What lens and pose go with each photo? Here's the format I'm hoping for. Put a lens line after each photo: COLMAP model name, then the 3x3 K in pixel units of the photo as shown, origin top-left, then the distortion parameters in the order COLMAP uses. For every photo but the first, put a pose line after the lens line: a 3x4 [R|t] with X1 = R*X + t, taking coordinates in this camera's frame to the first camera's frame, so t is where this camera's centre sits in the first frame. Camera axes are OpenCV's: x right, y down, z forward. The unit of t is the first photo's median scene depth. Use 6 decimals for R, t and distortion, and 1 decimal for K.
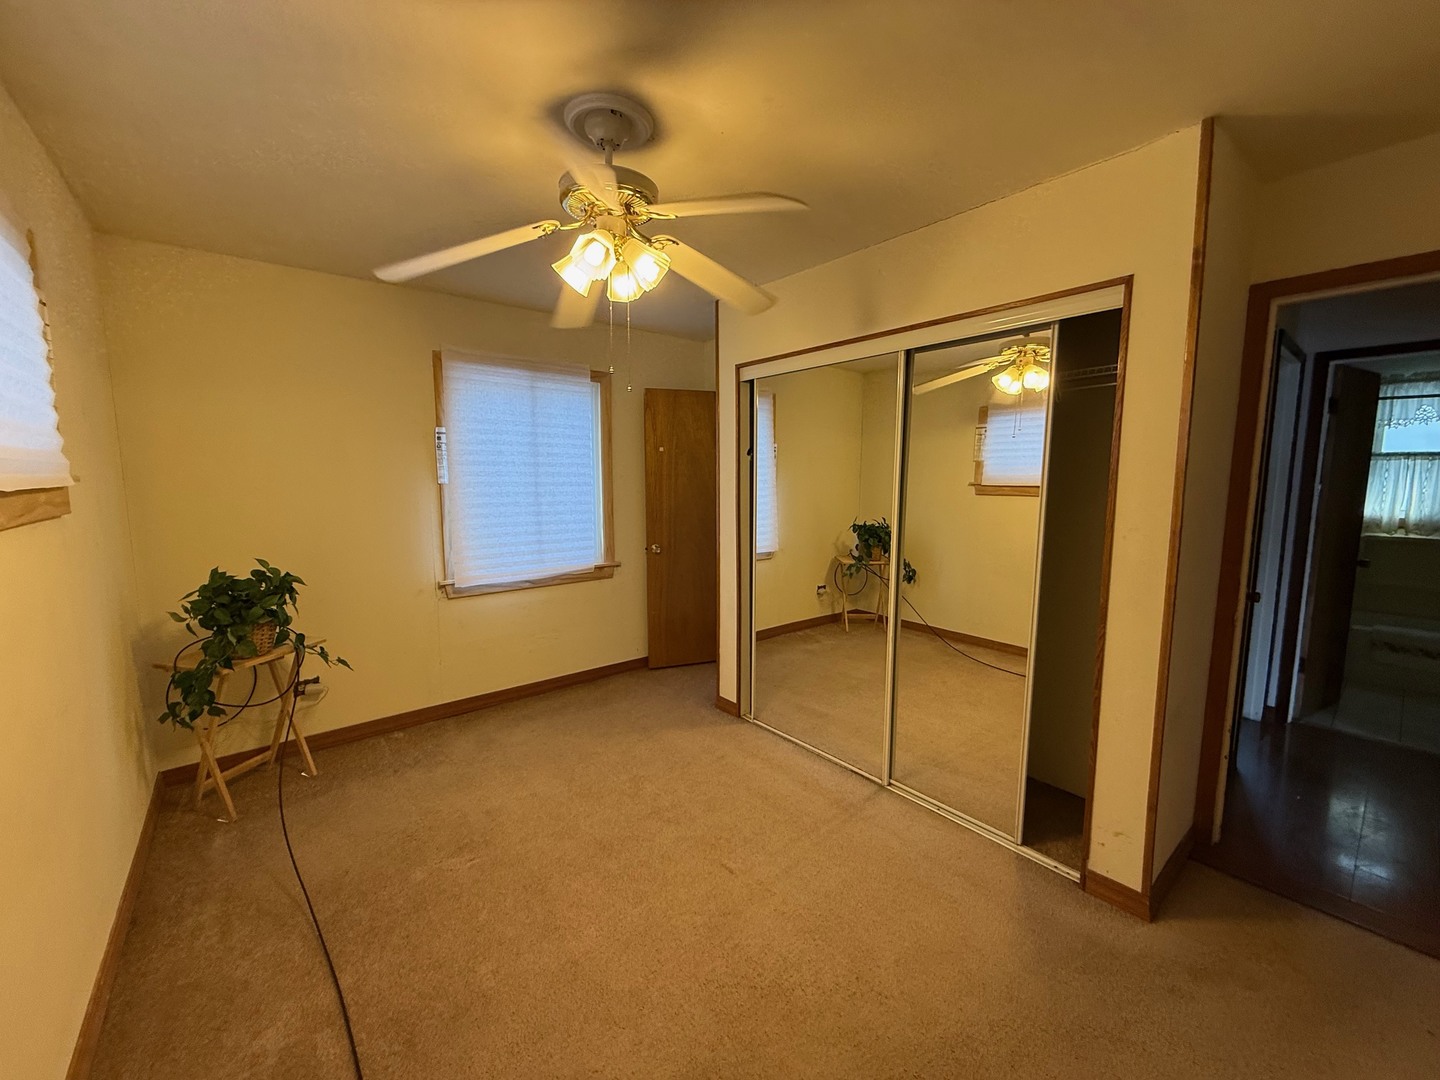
lens RADIAL K [[575.9, 0, 717.7], [0, 575.9, 544.7], [0, 0, 1]] dist [0.000280, -0.000064]
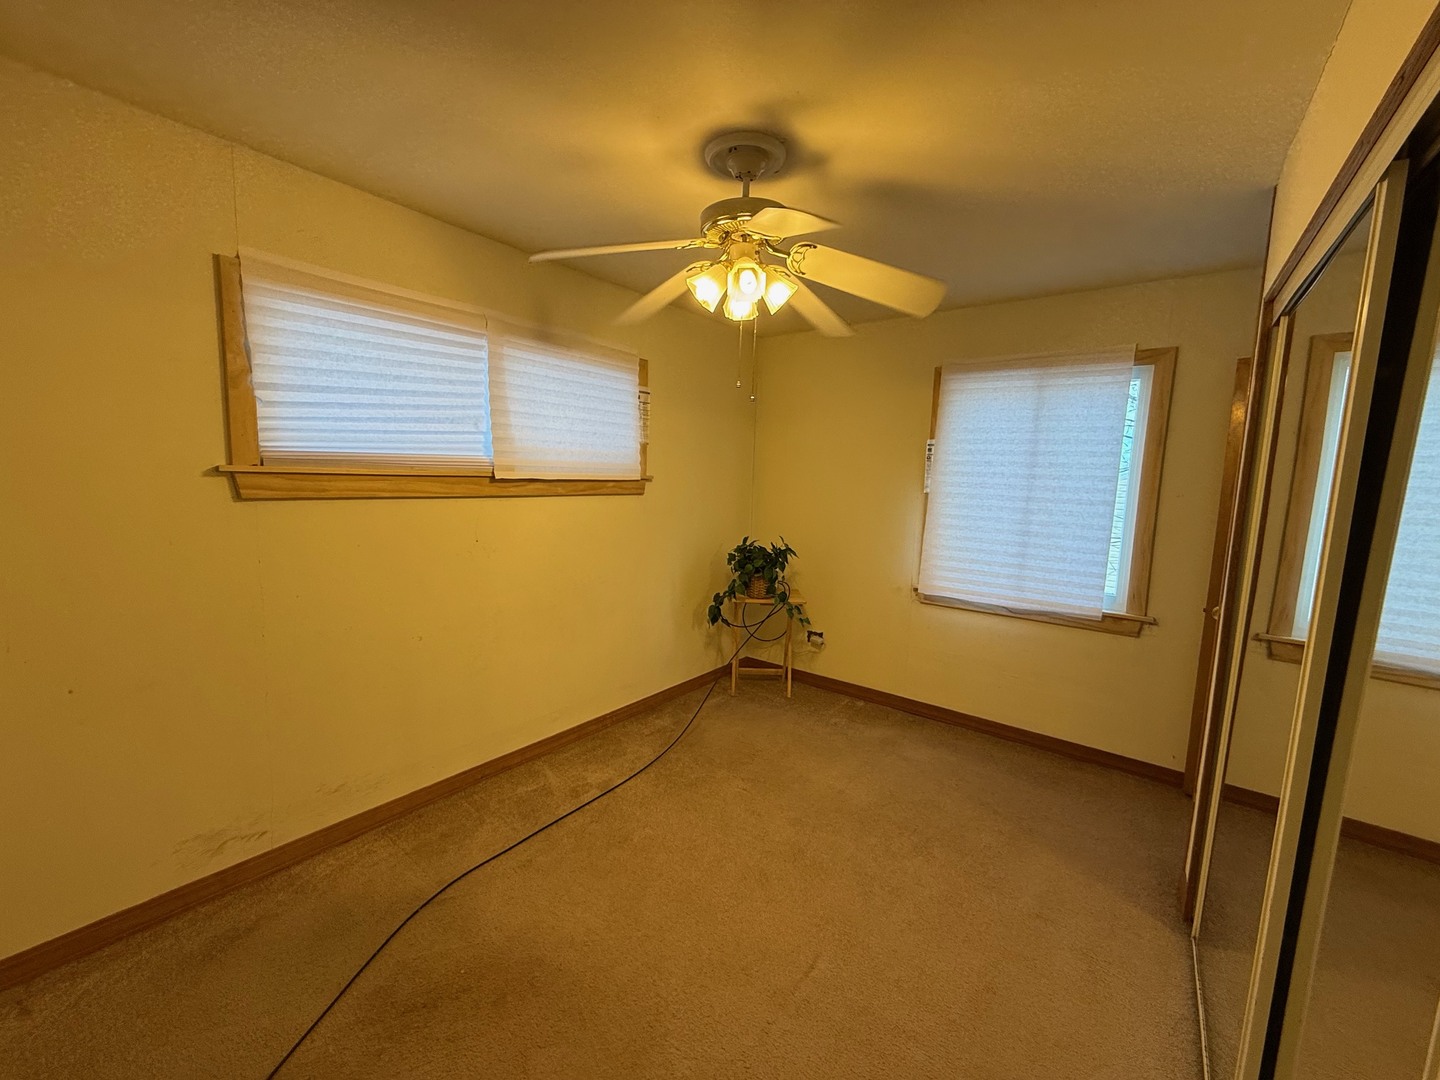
lens RADIAL K [[575.9, 0, 714.0], [0, 575.9, 543.2], [0, 0, 1]] dist [0.000280, -0.000064]
pose [[0.215334, 0.126111, -0.968363, 0.433328], [-0.151299, 0.983961, 0.094498, -0.051871], [0.964749, 0.126163, 0.230961, 0.363381]]
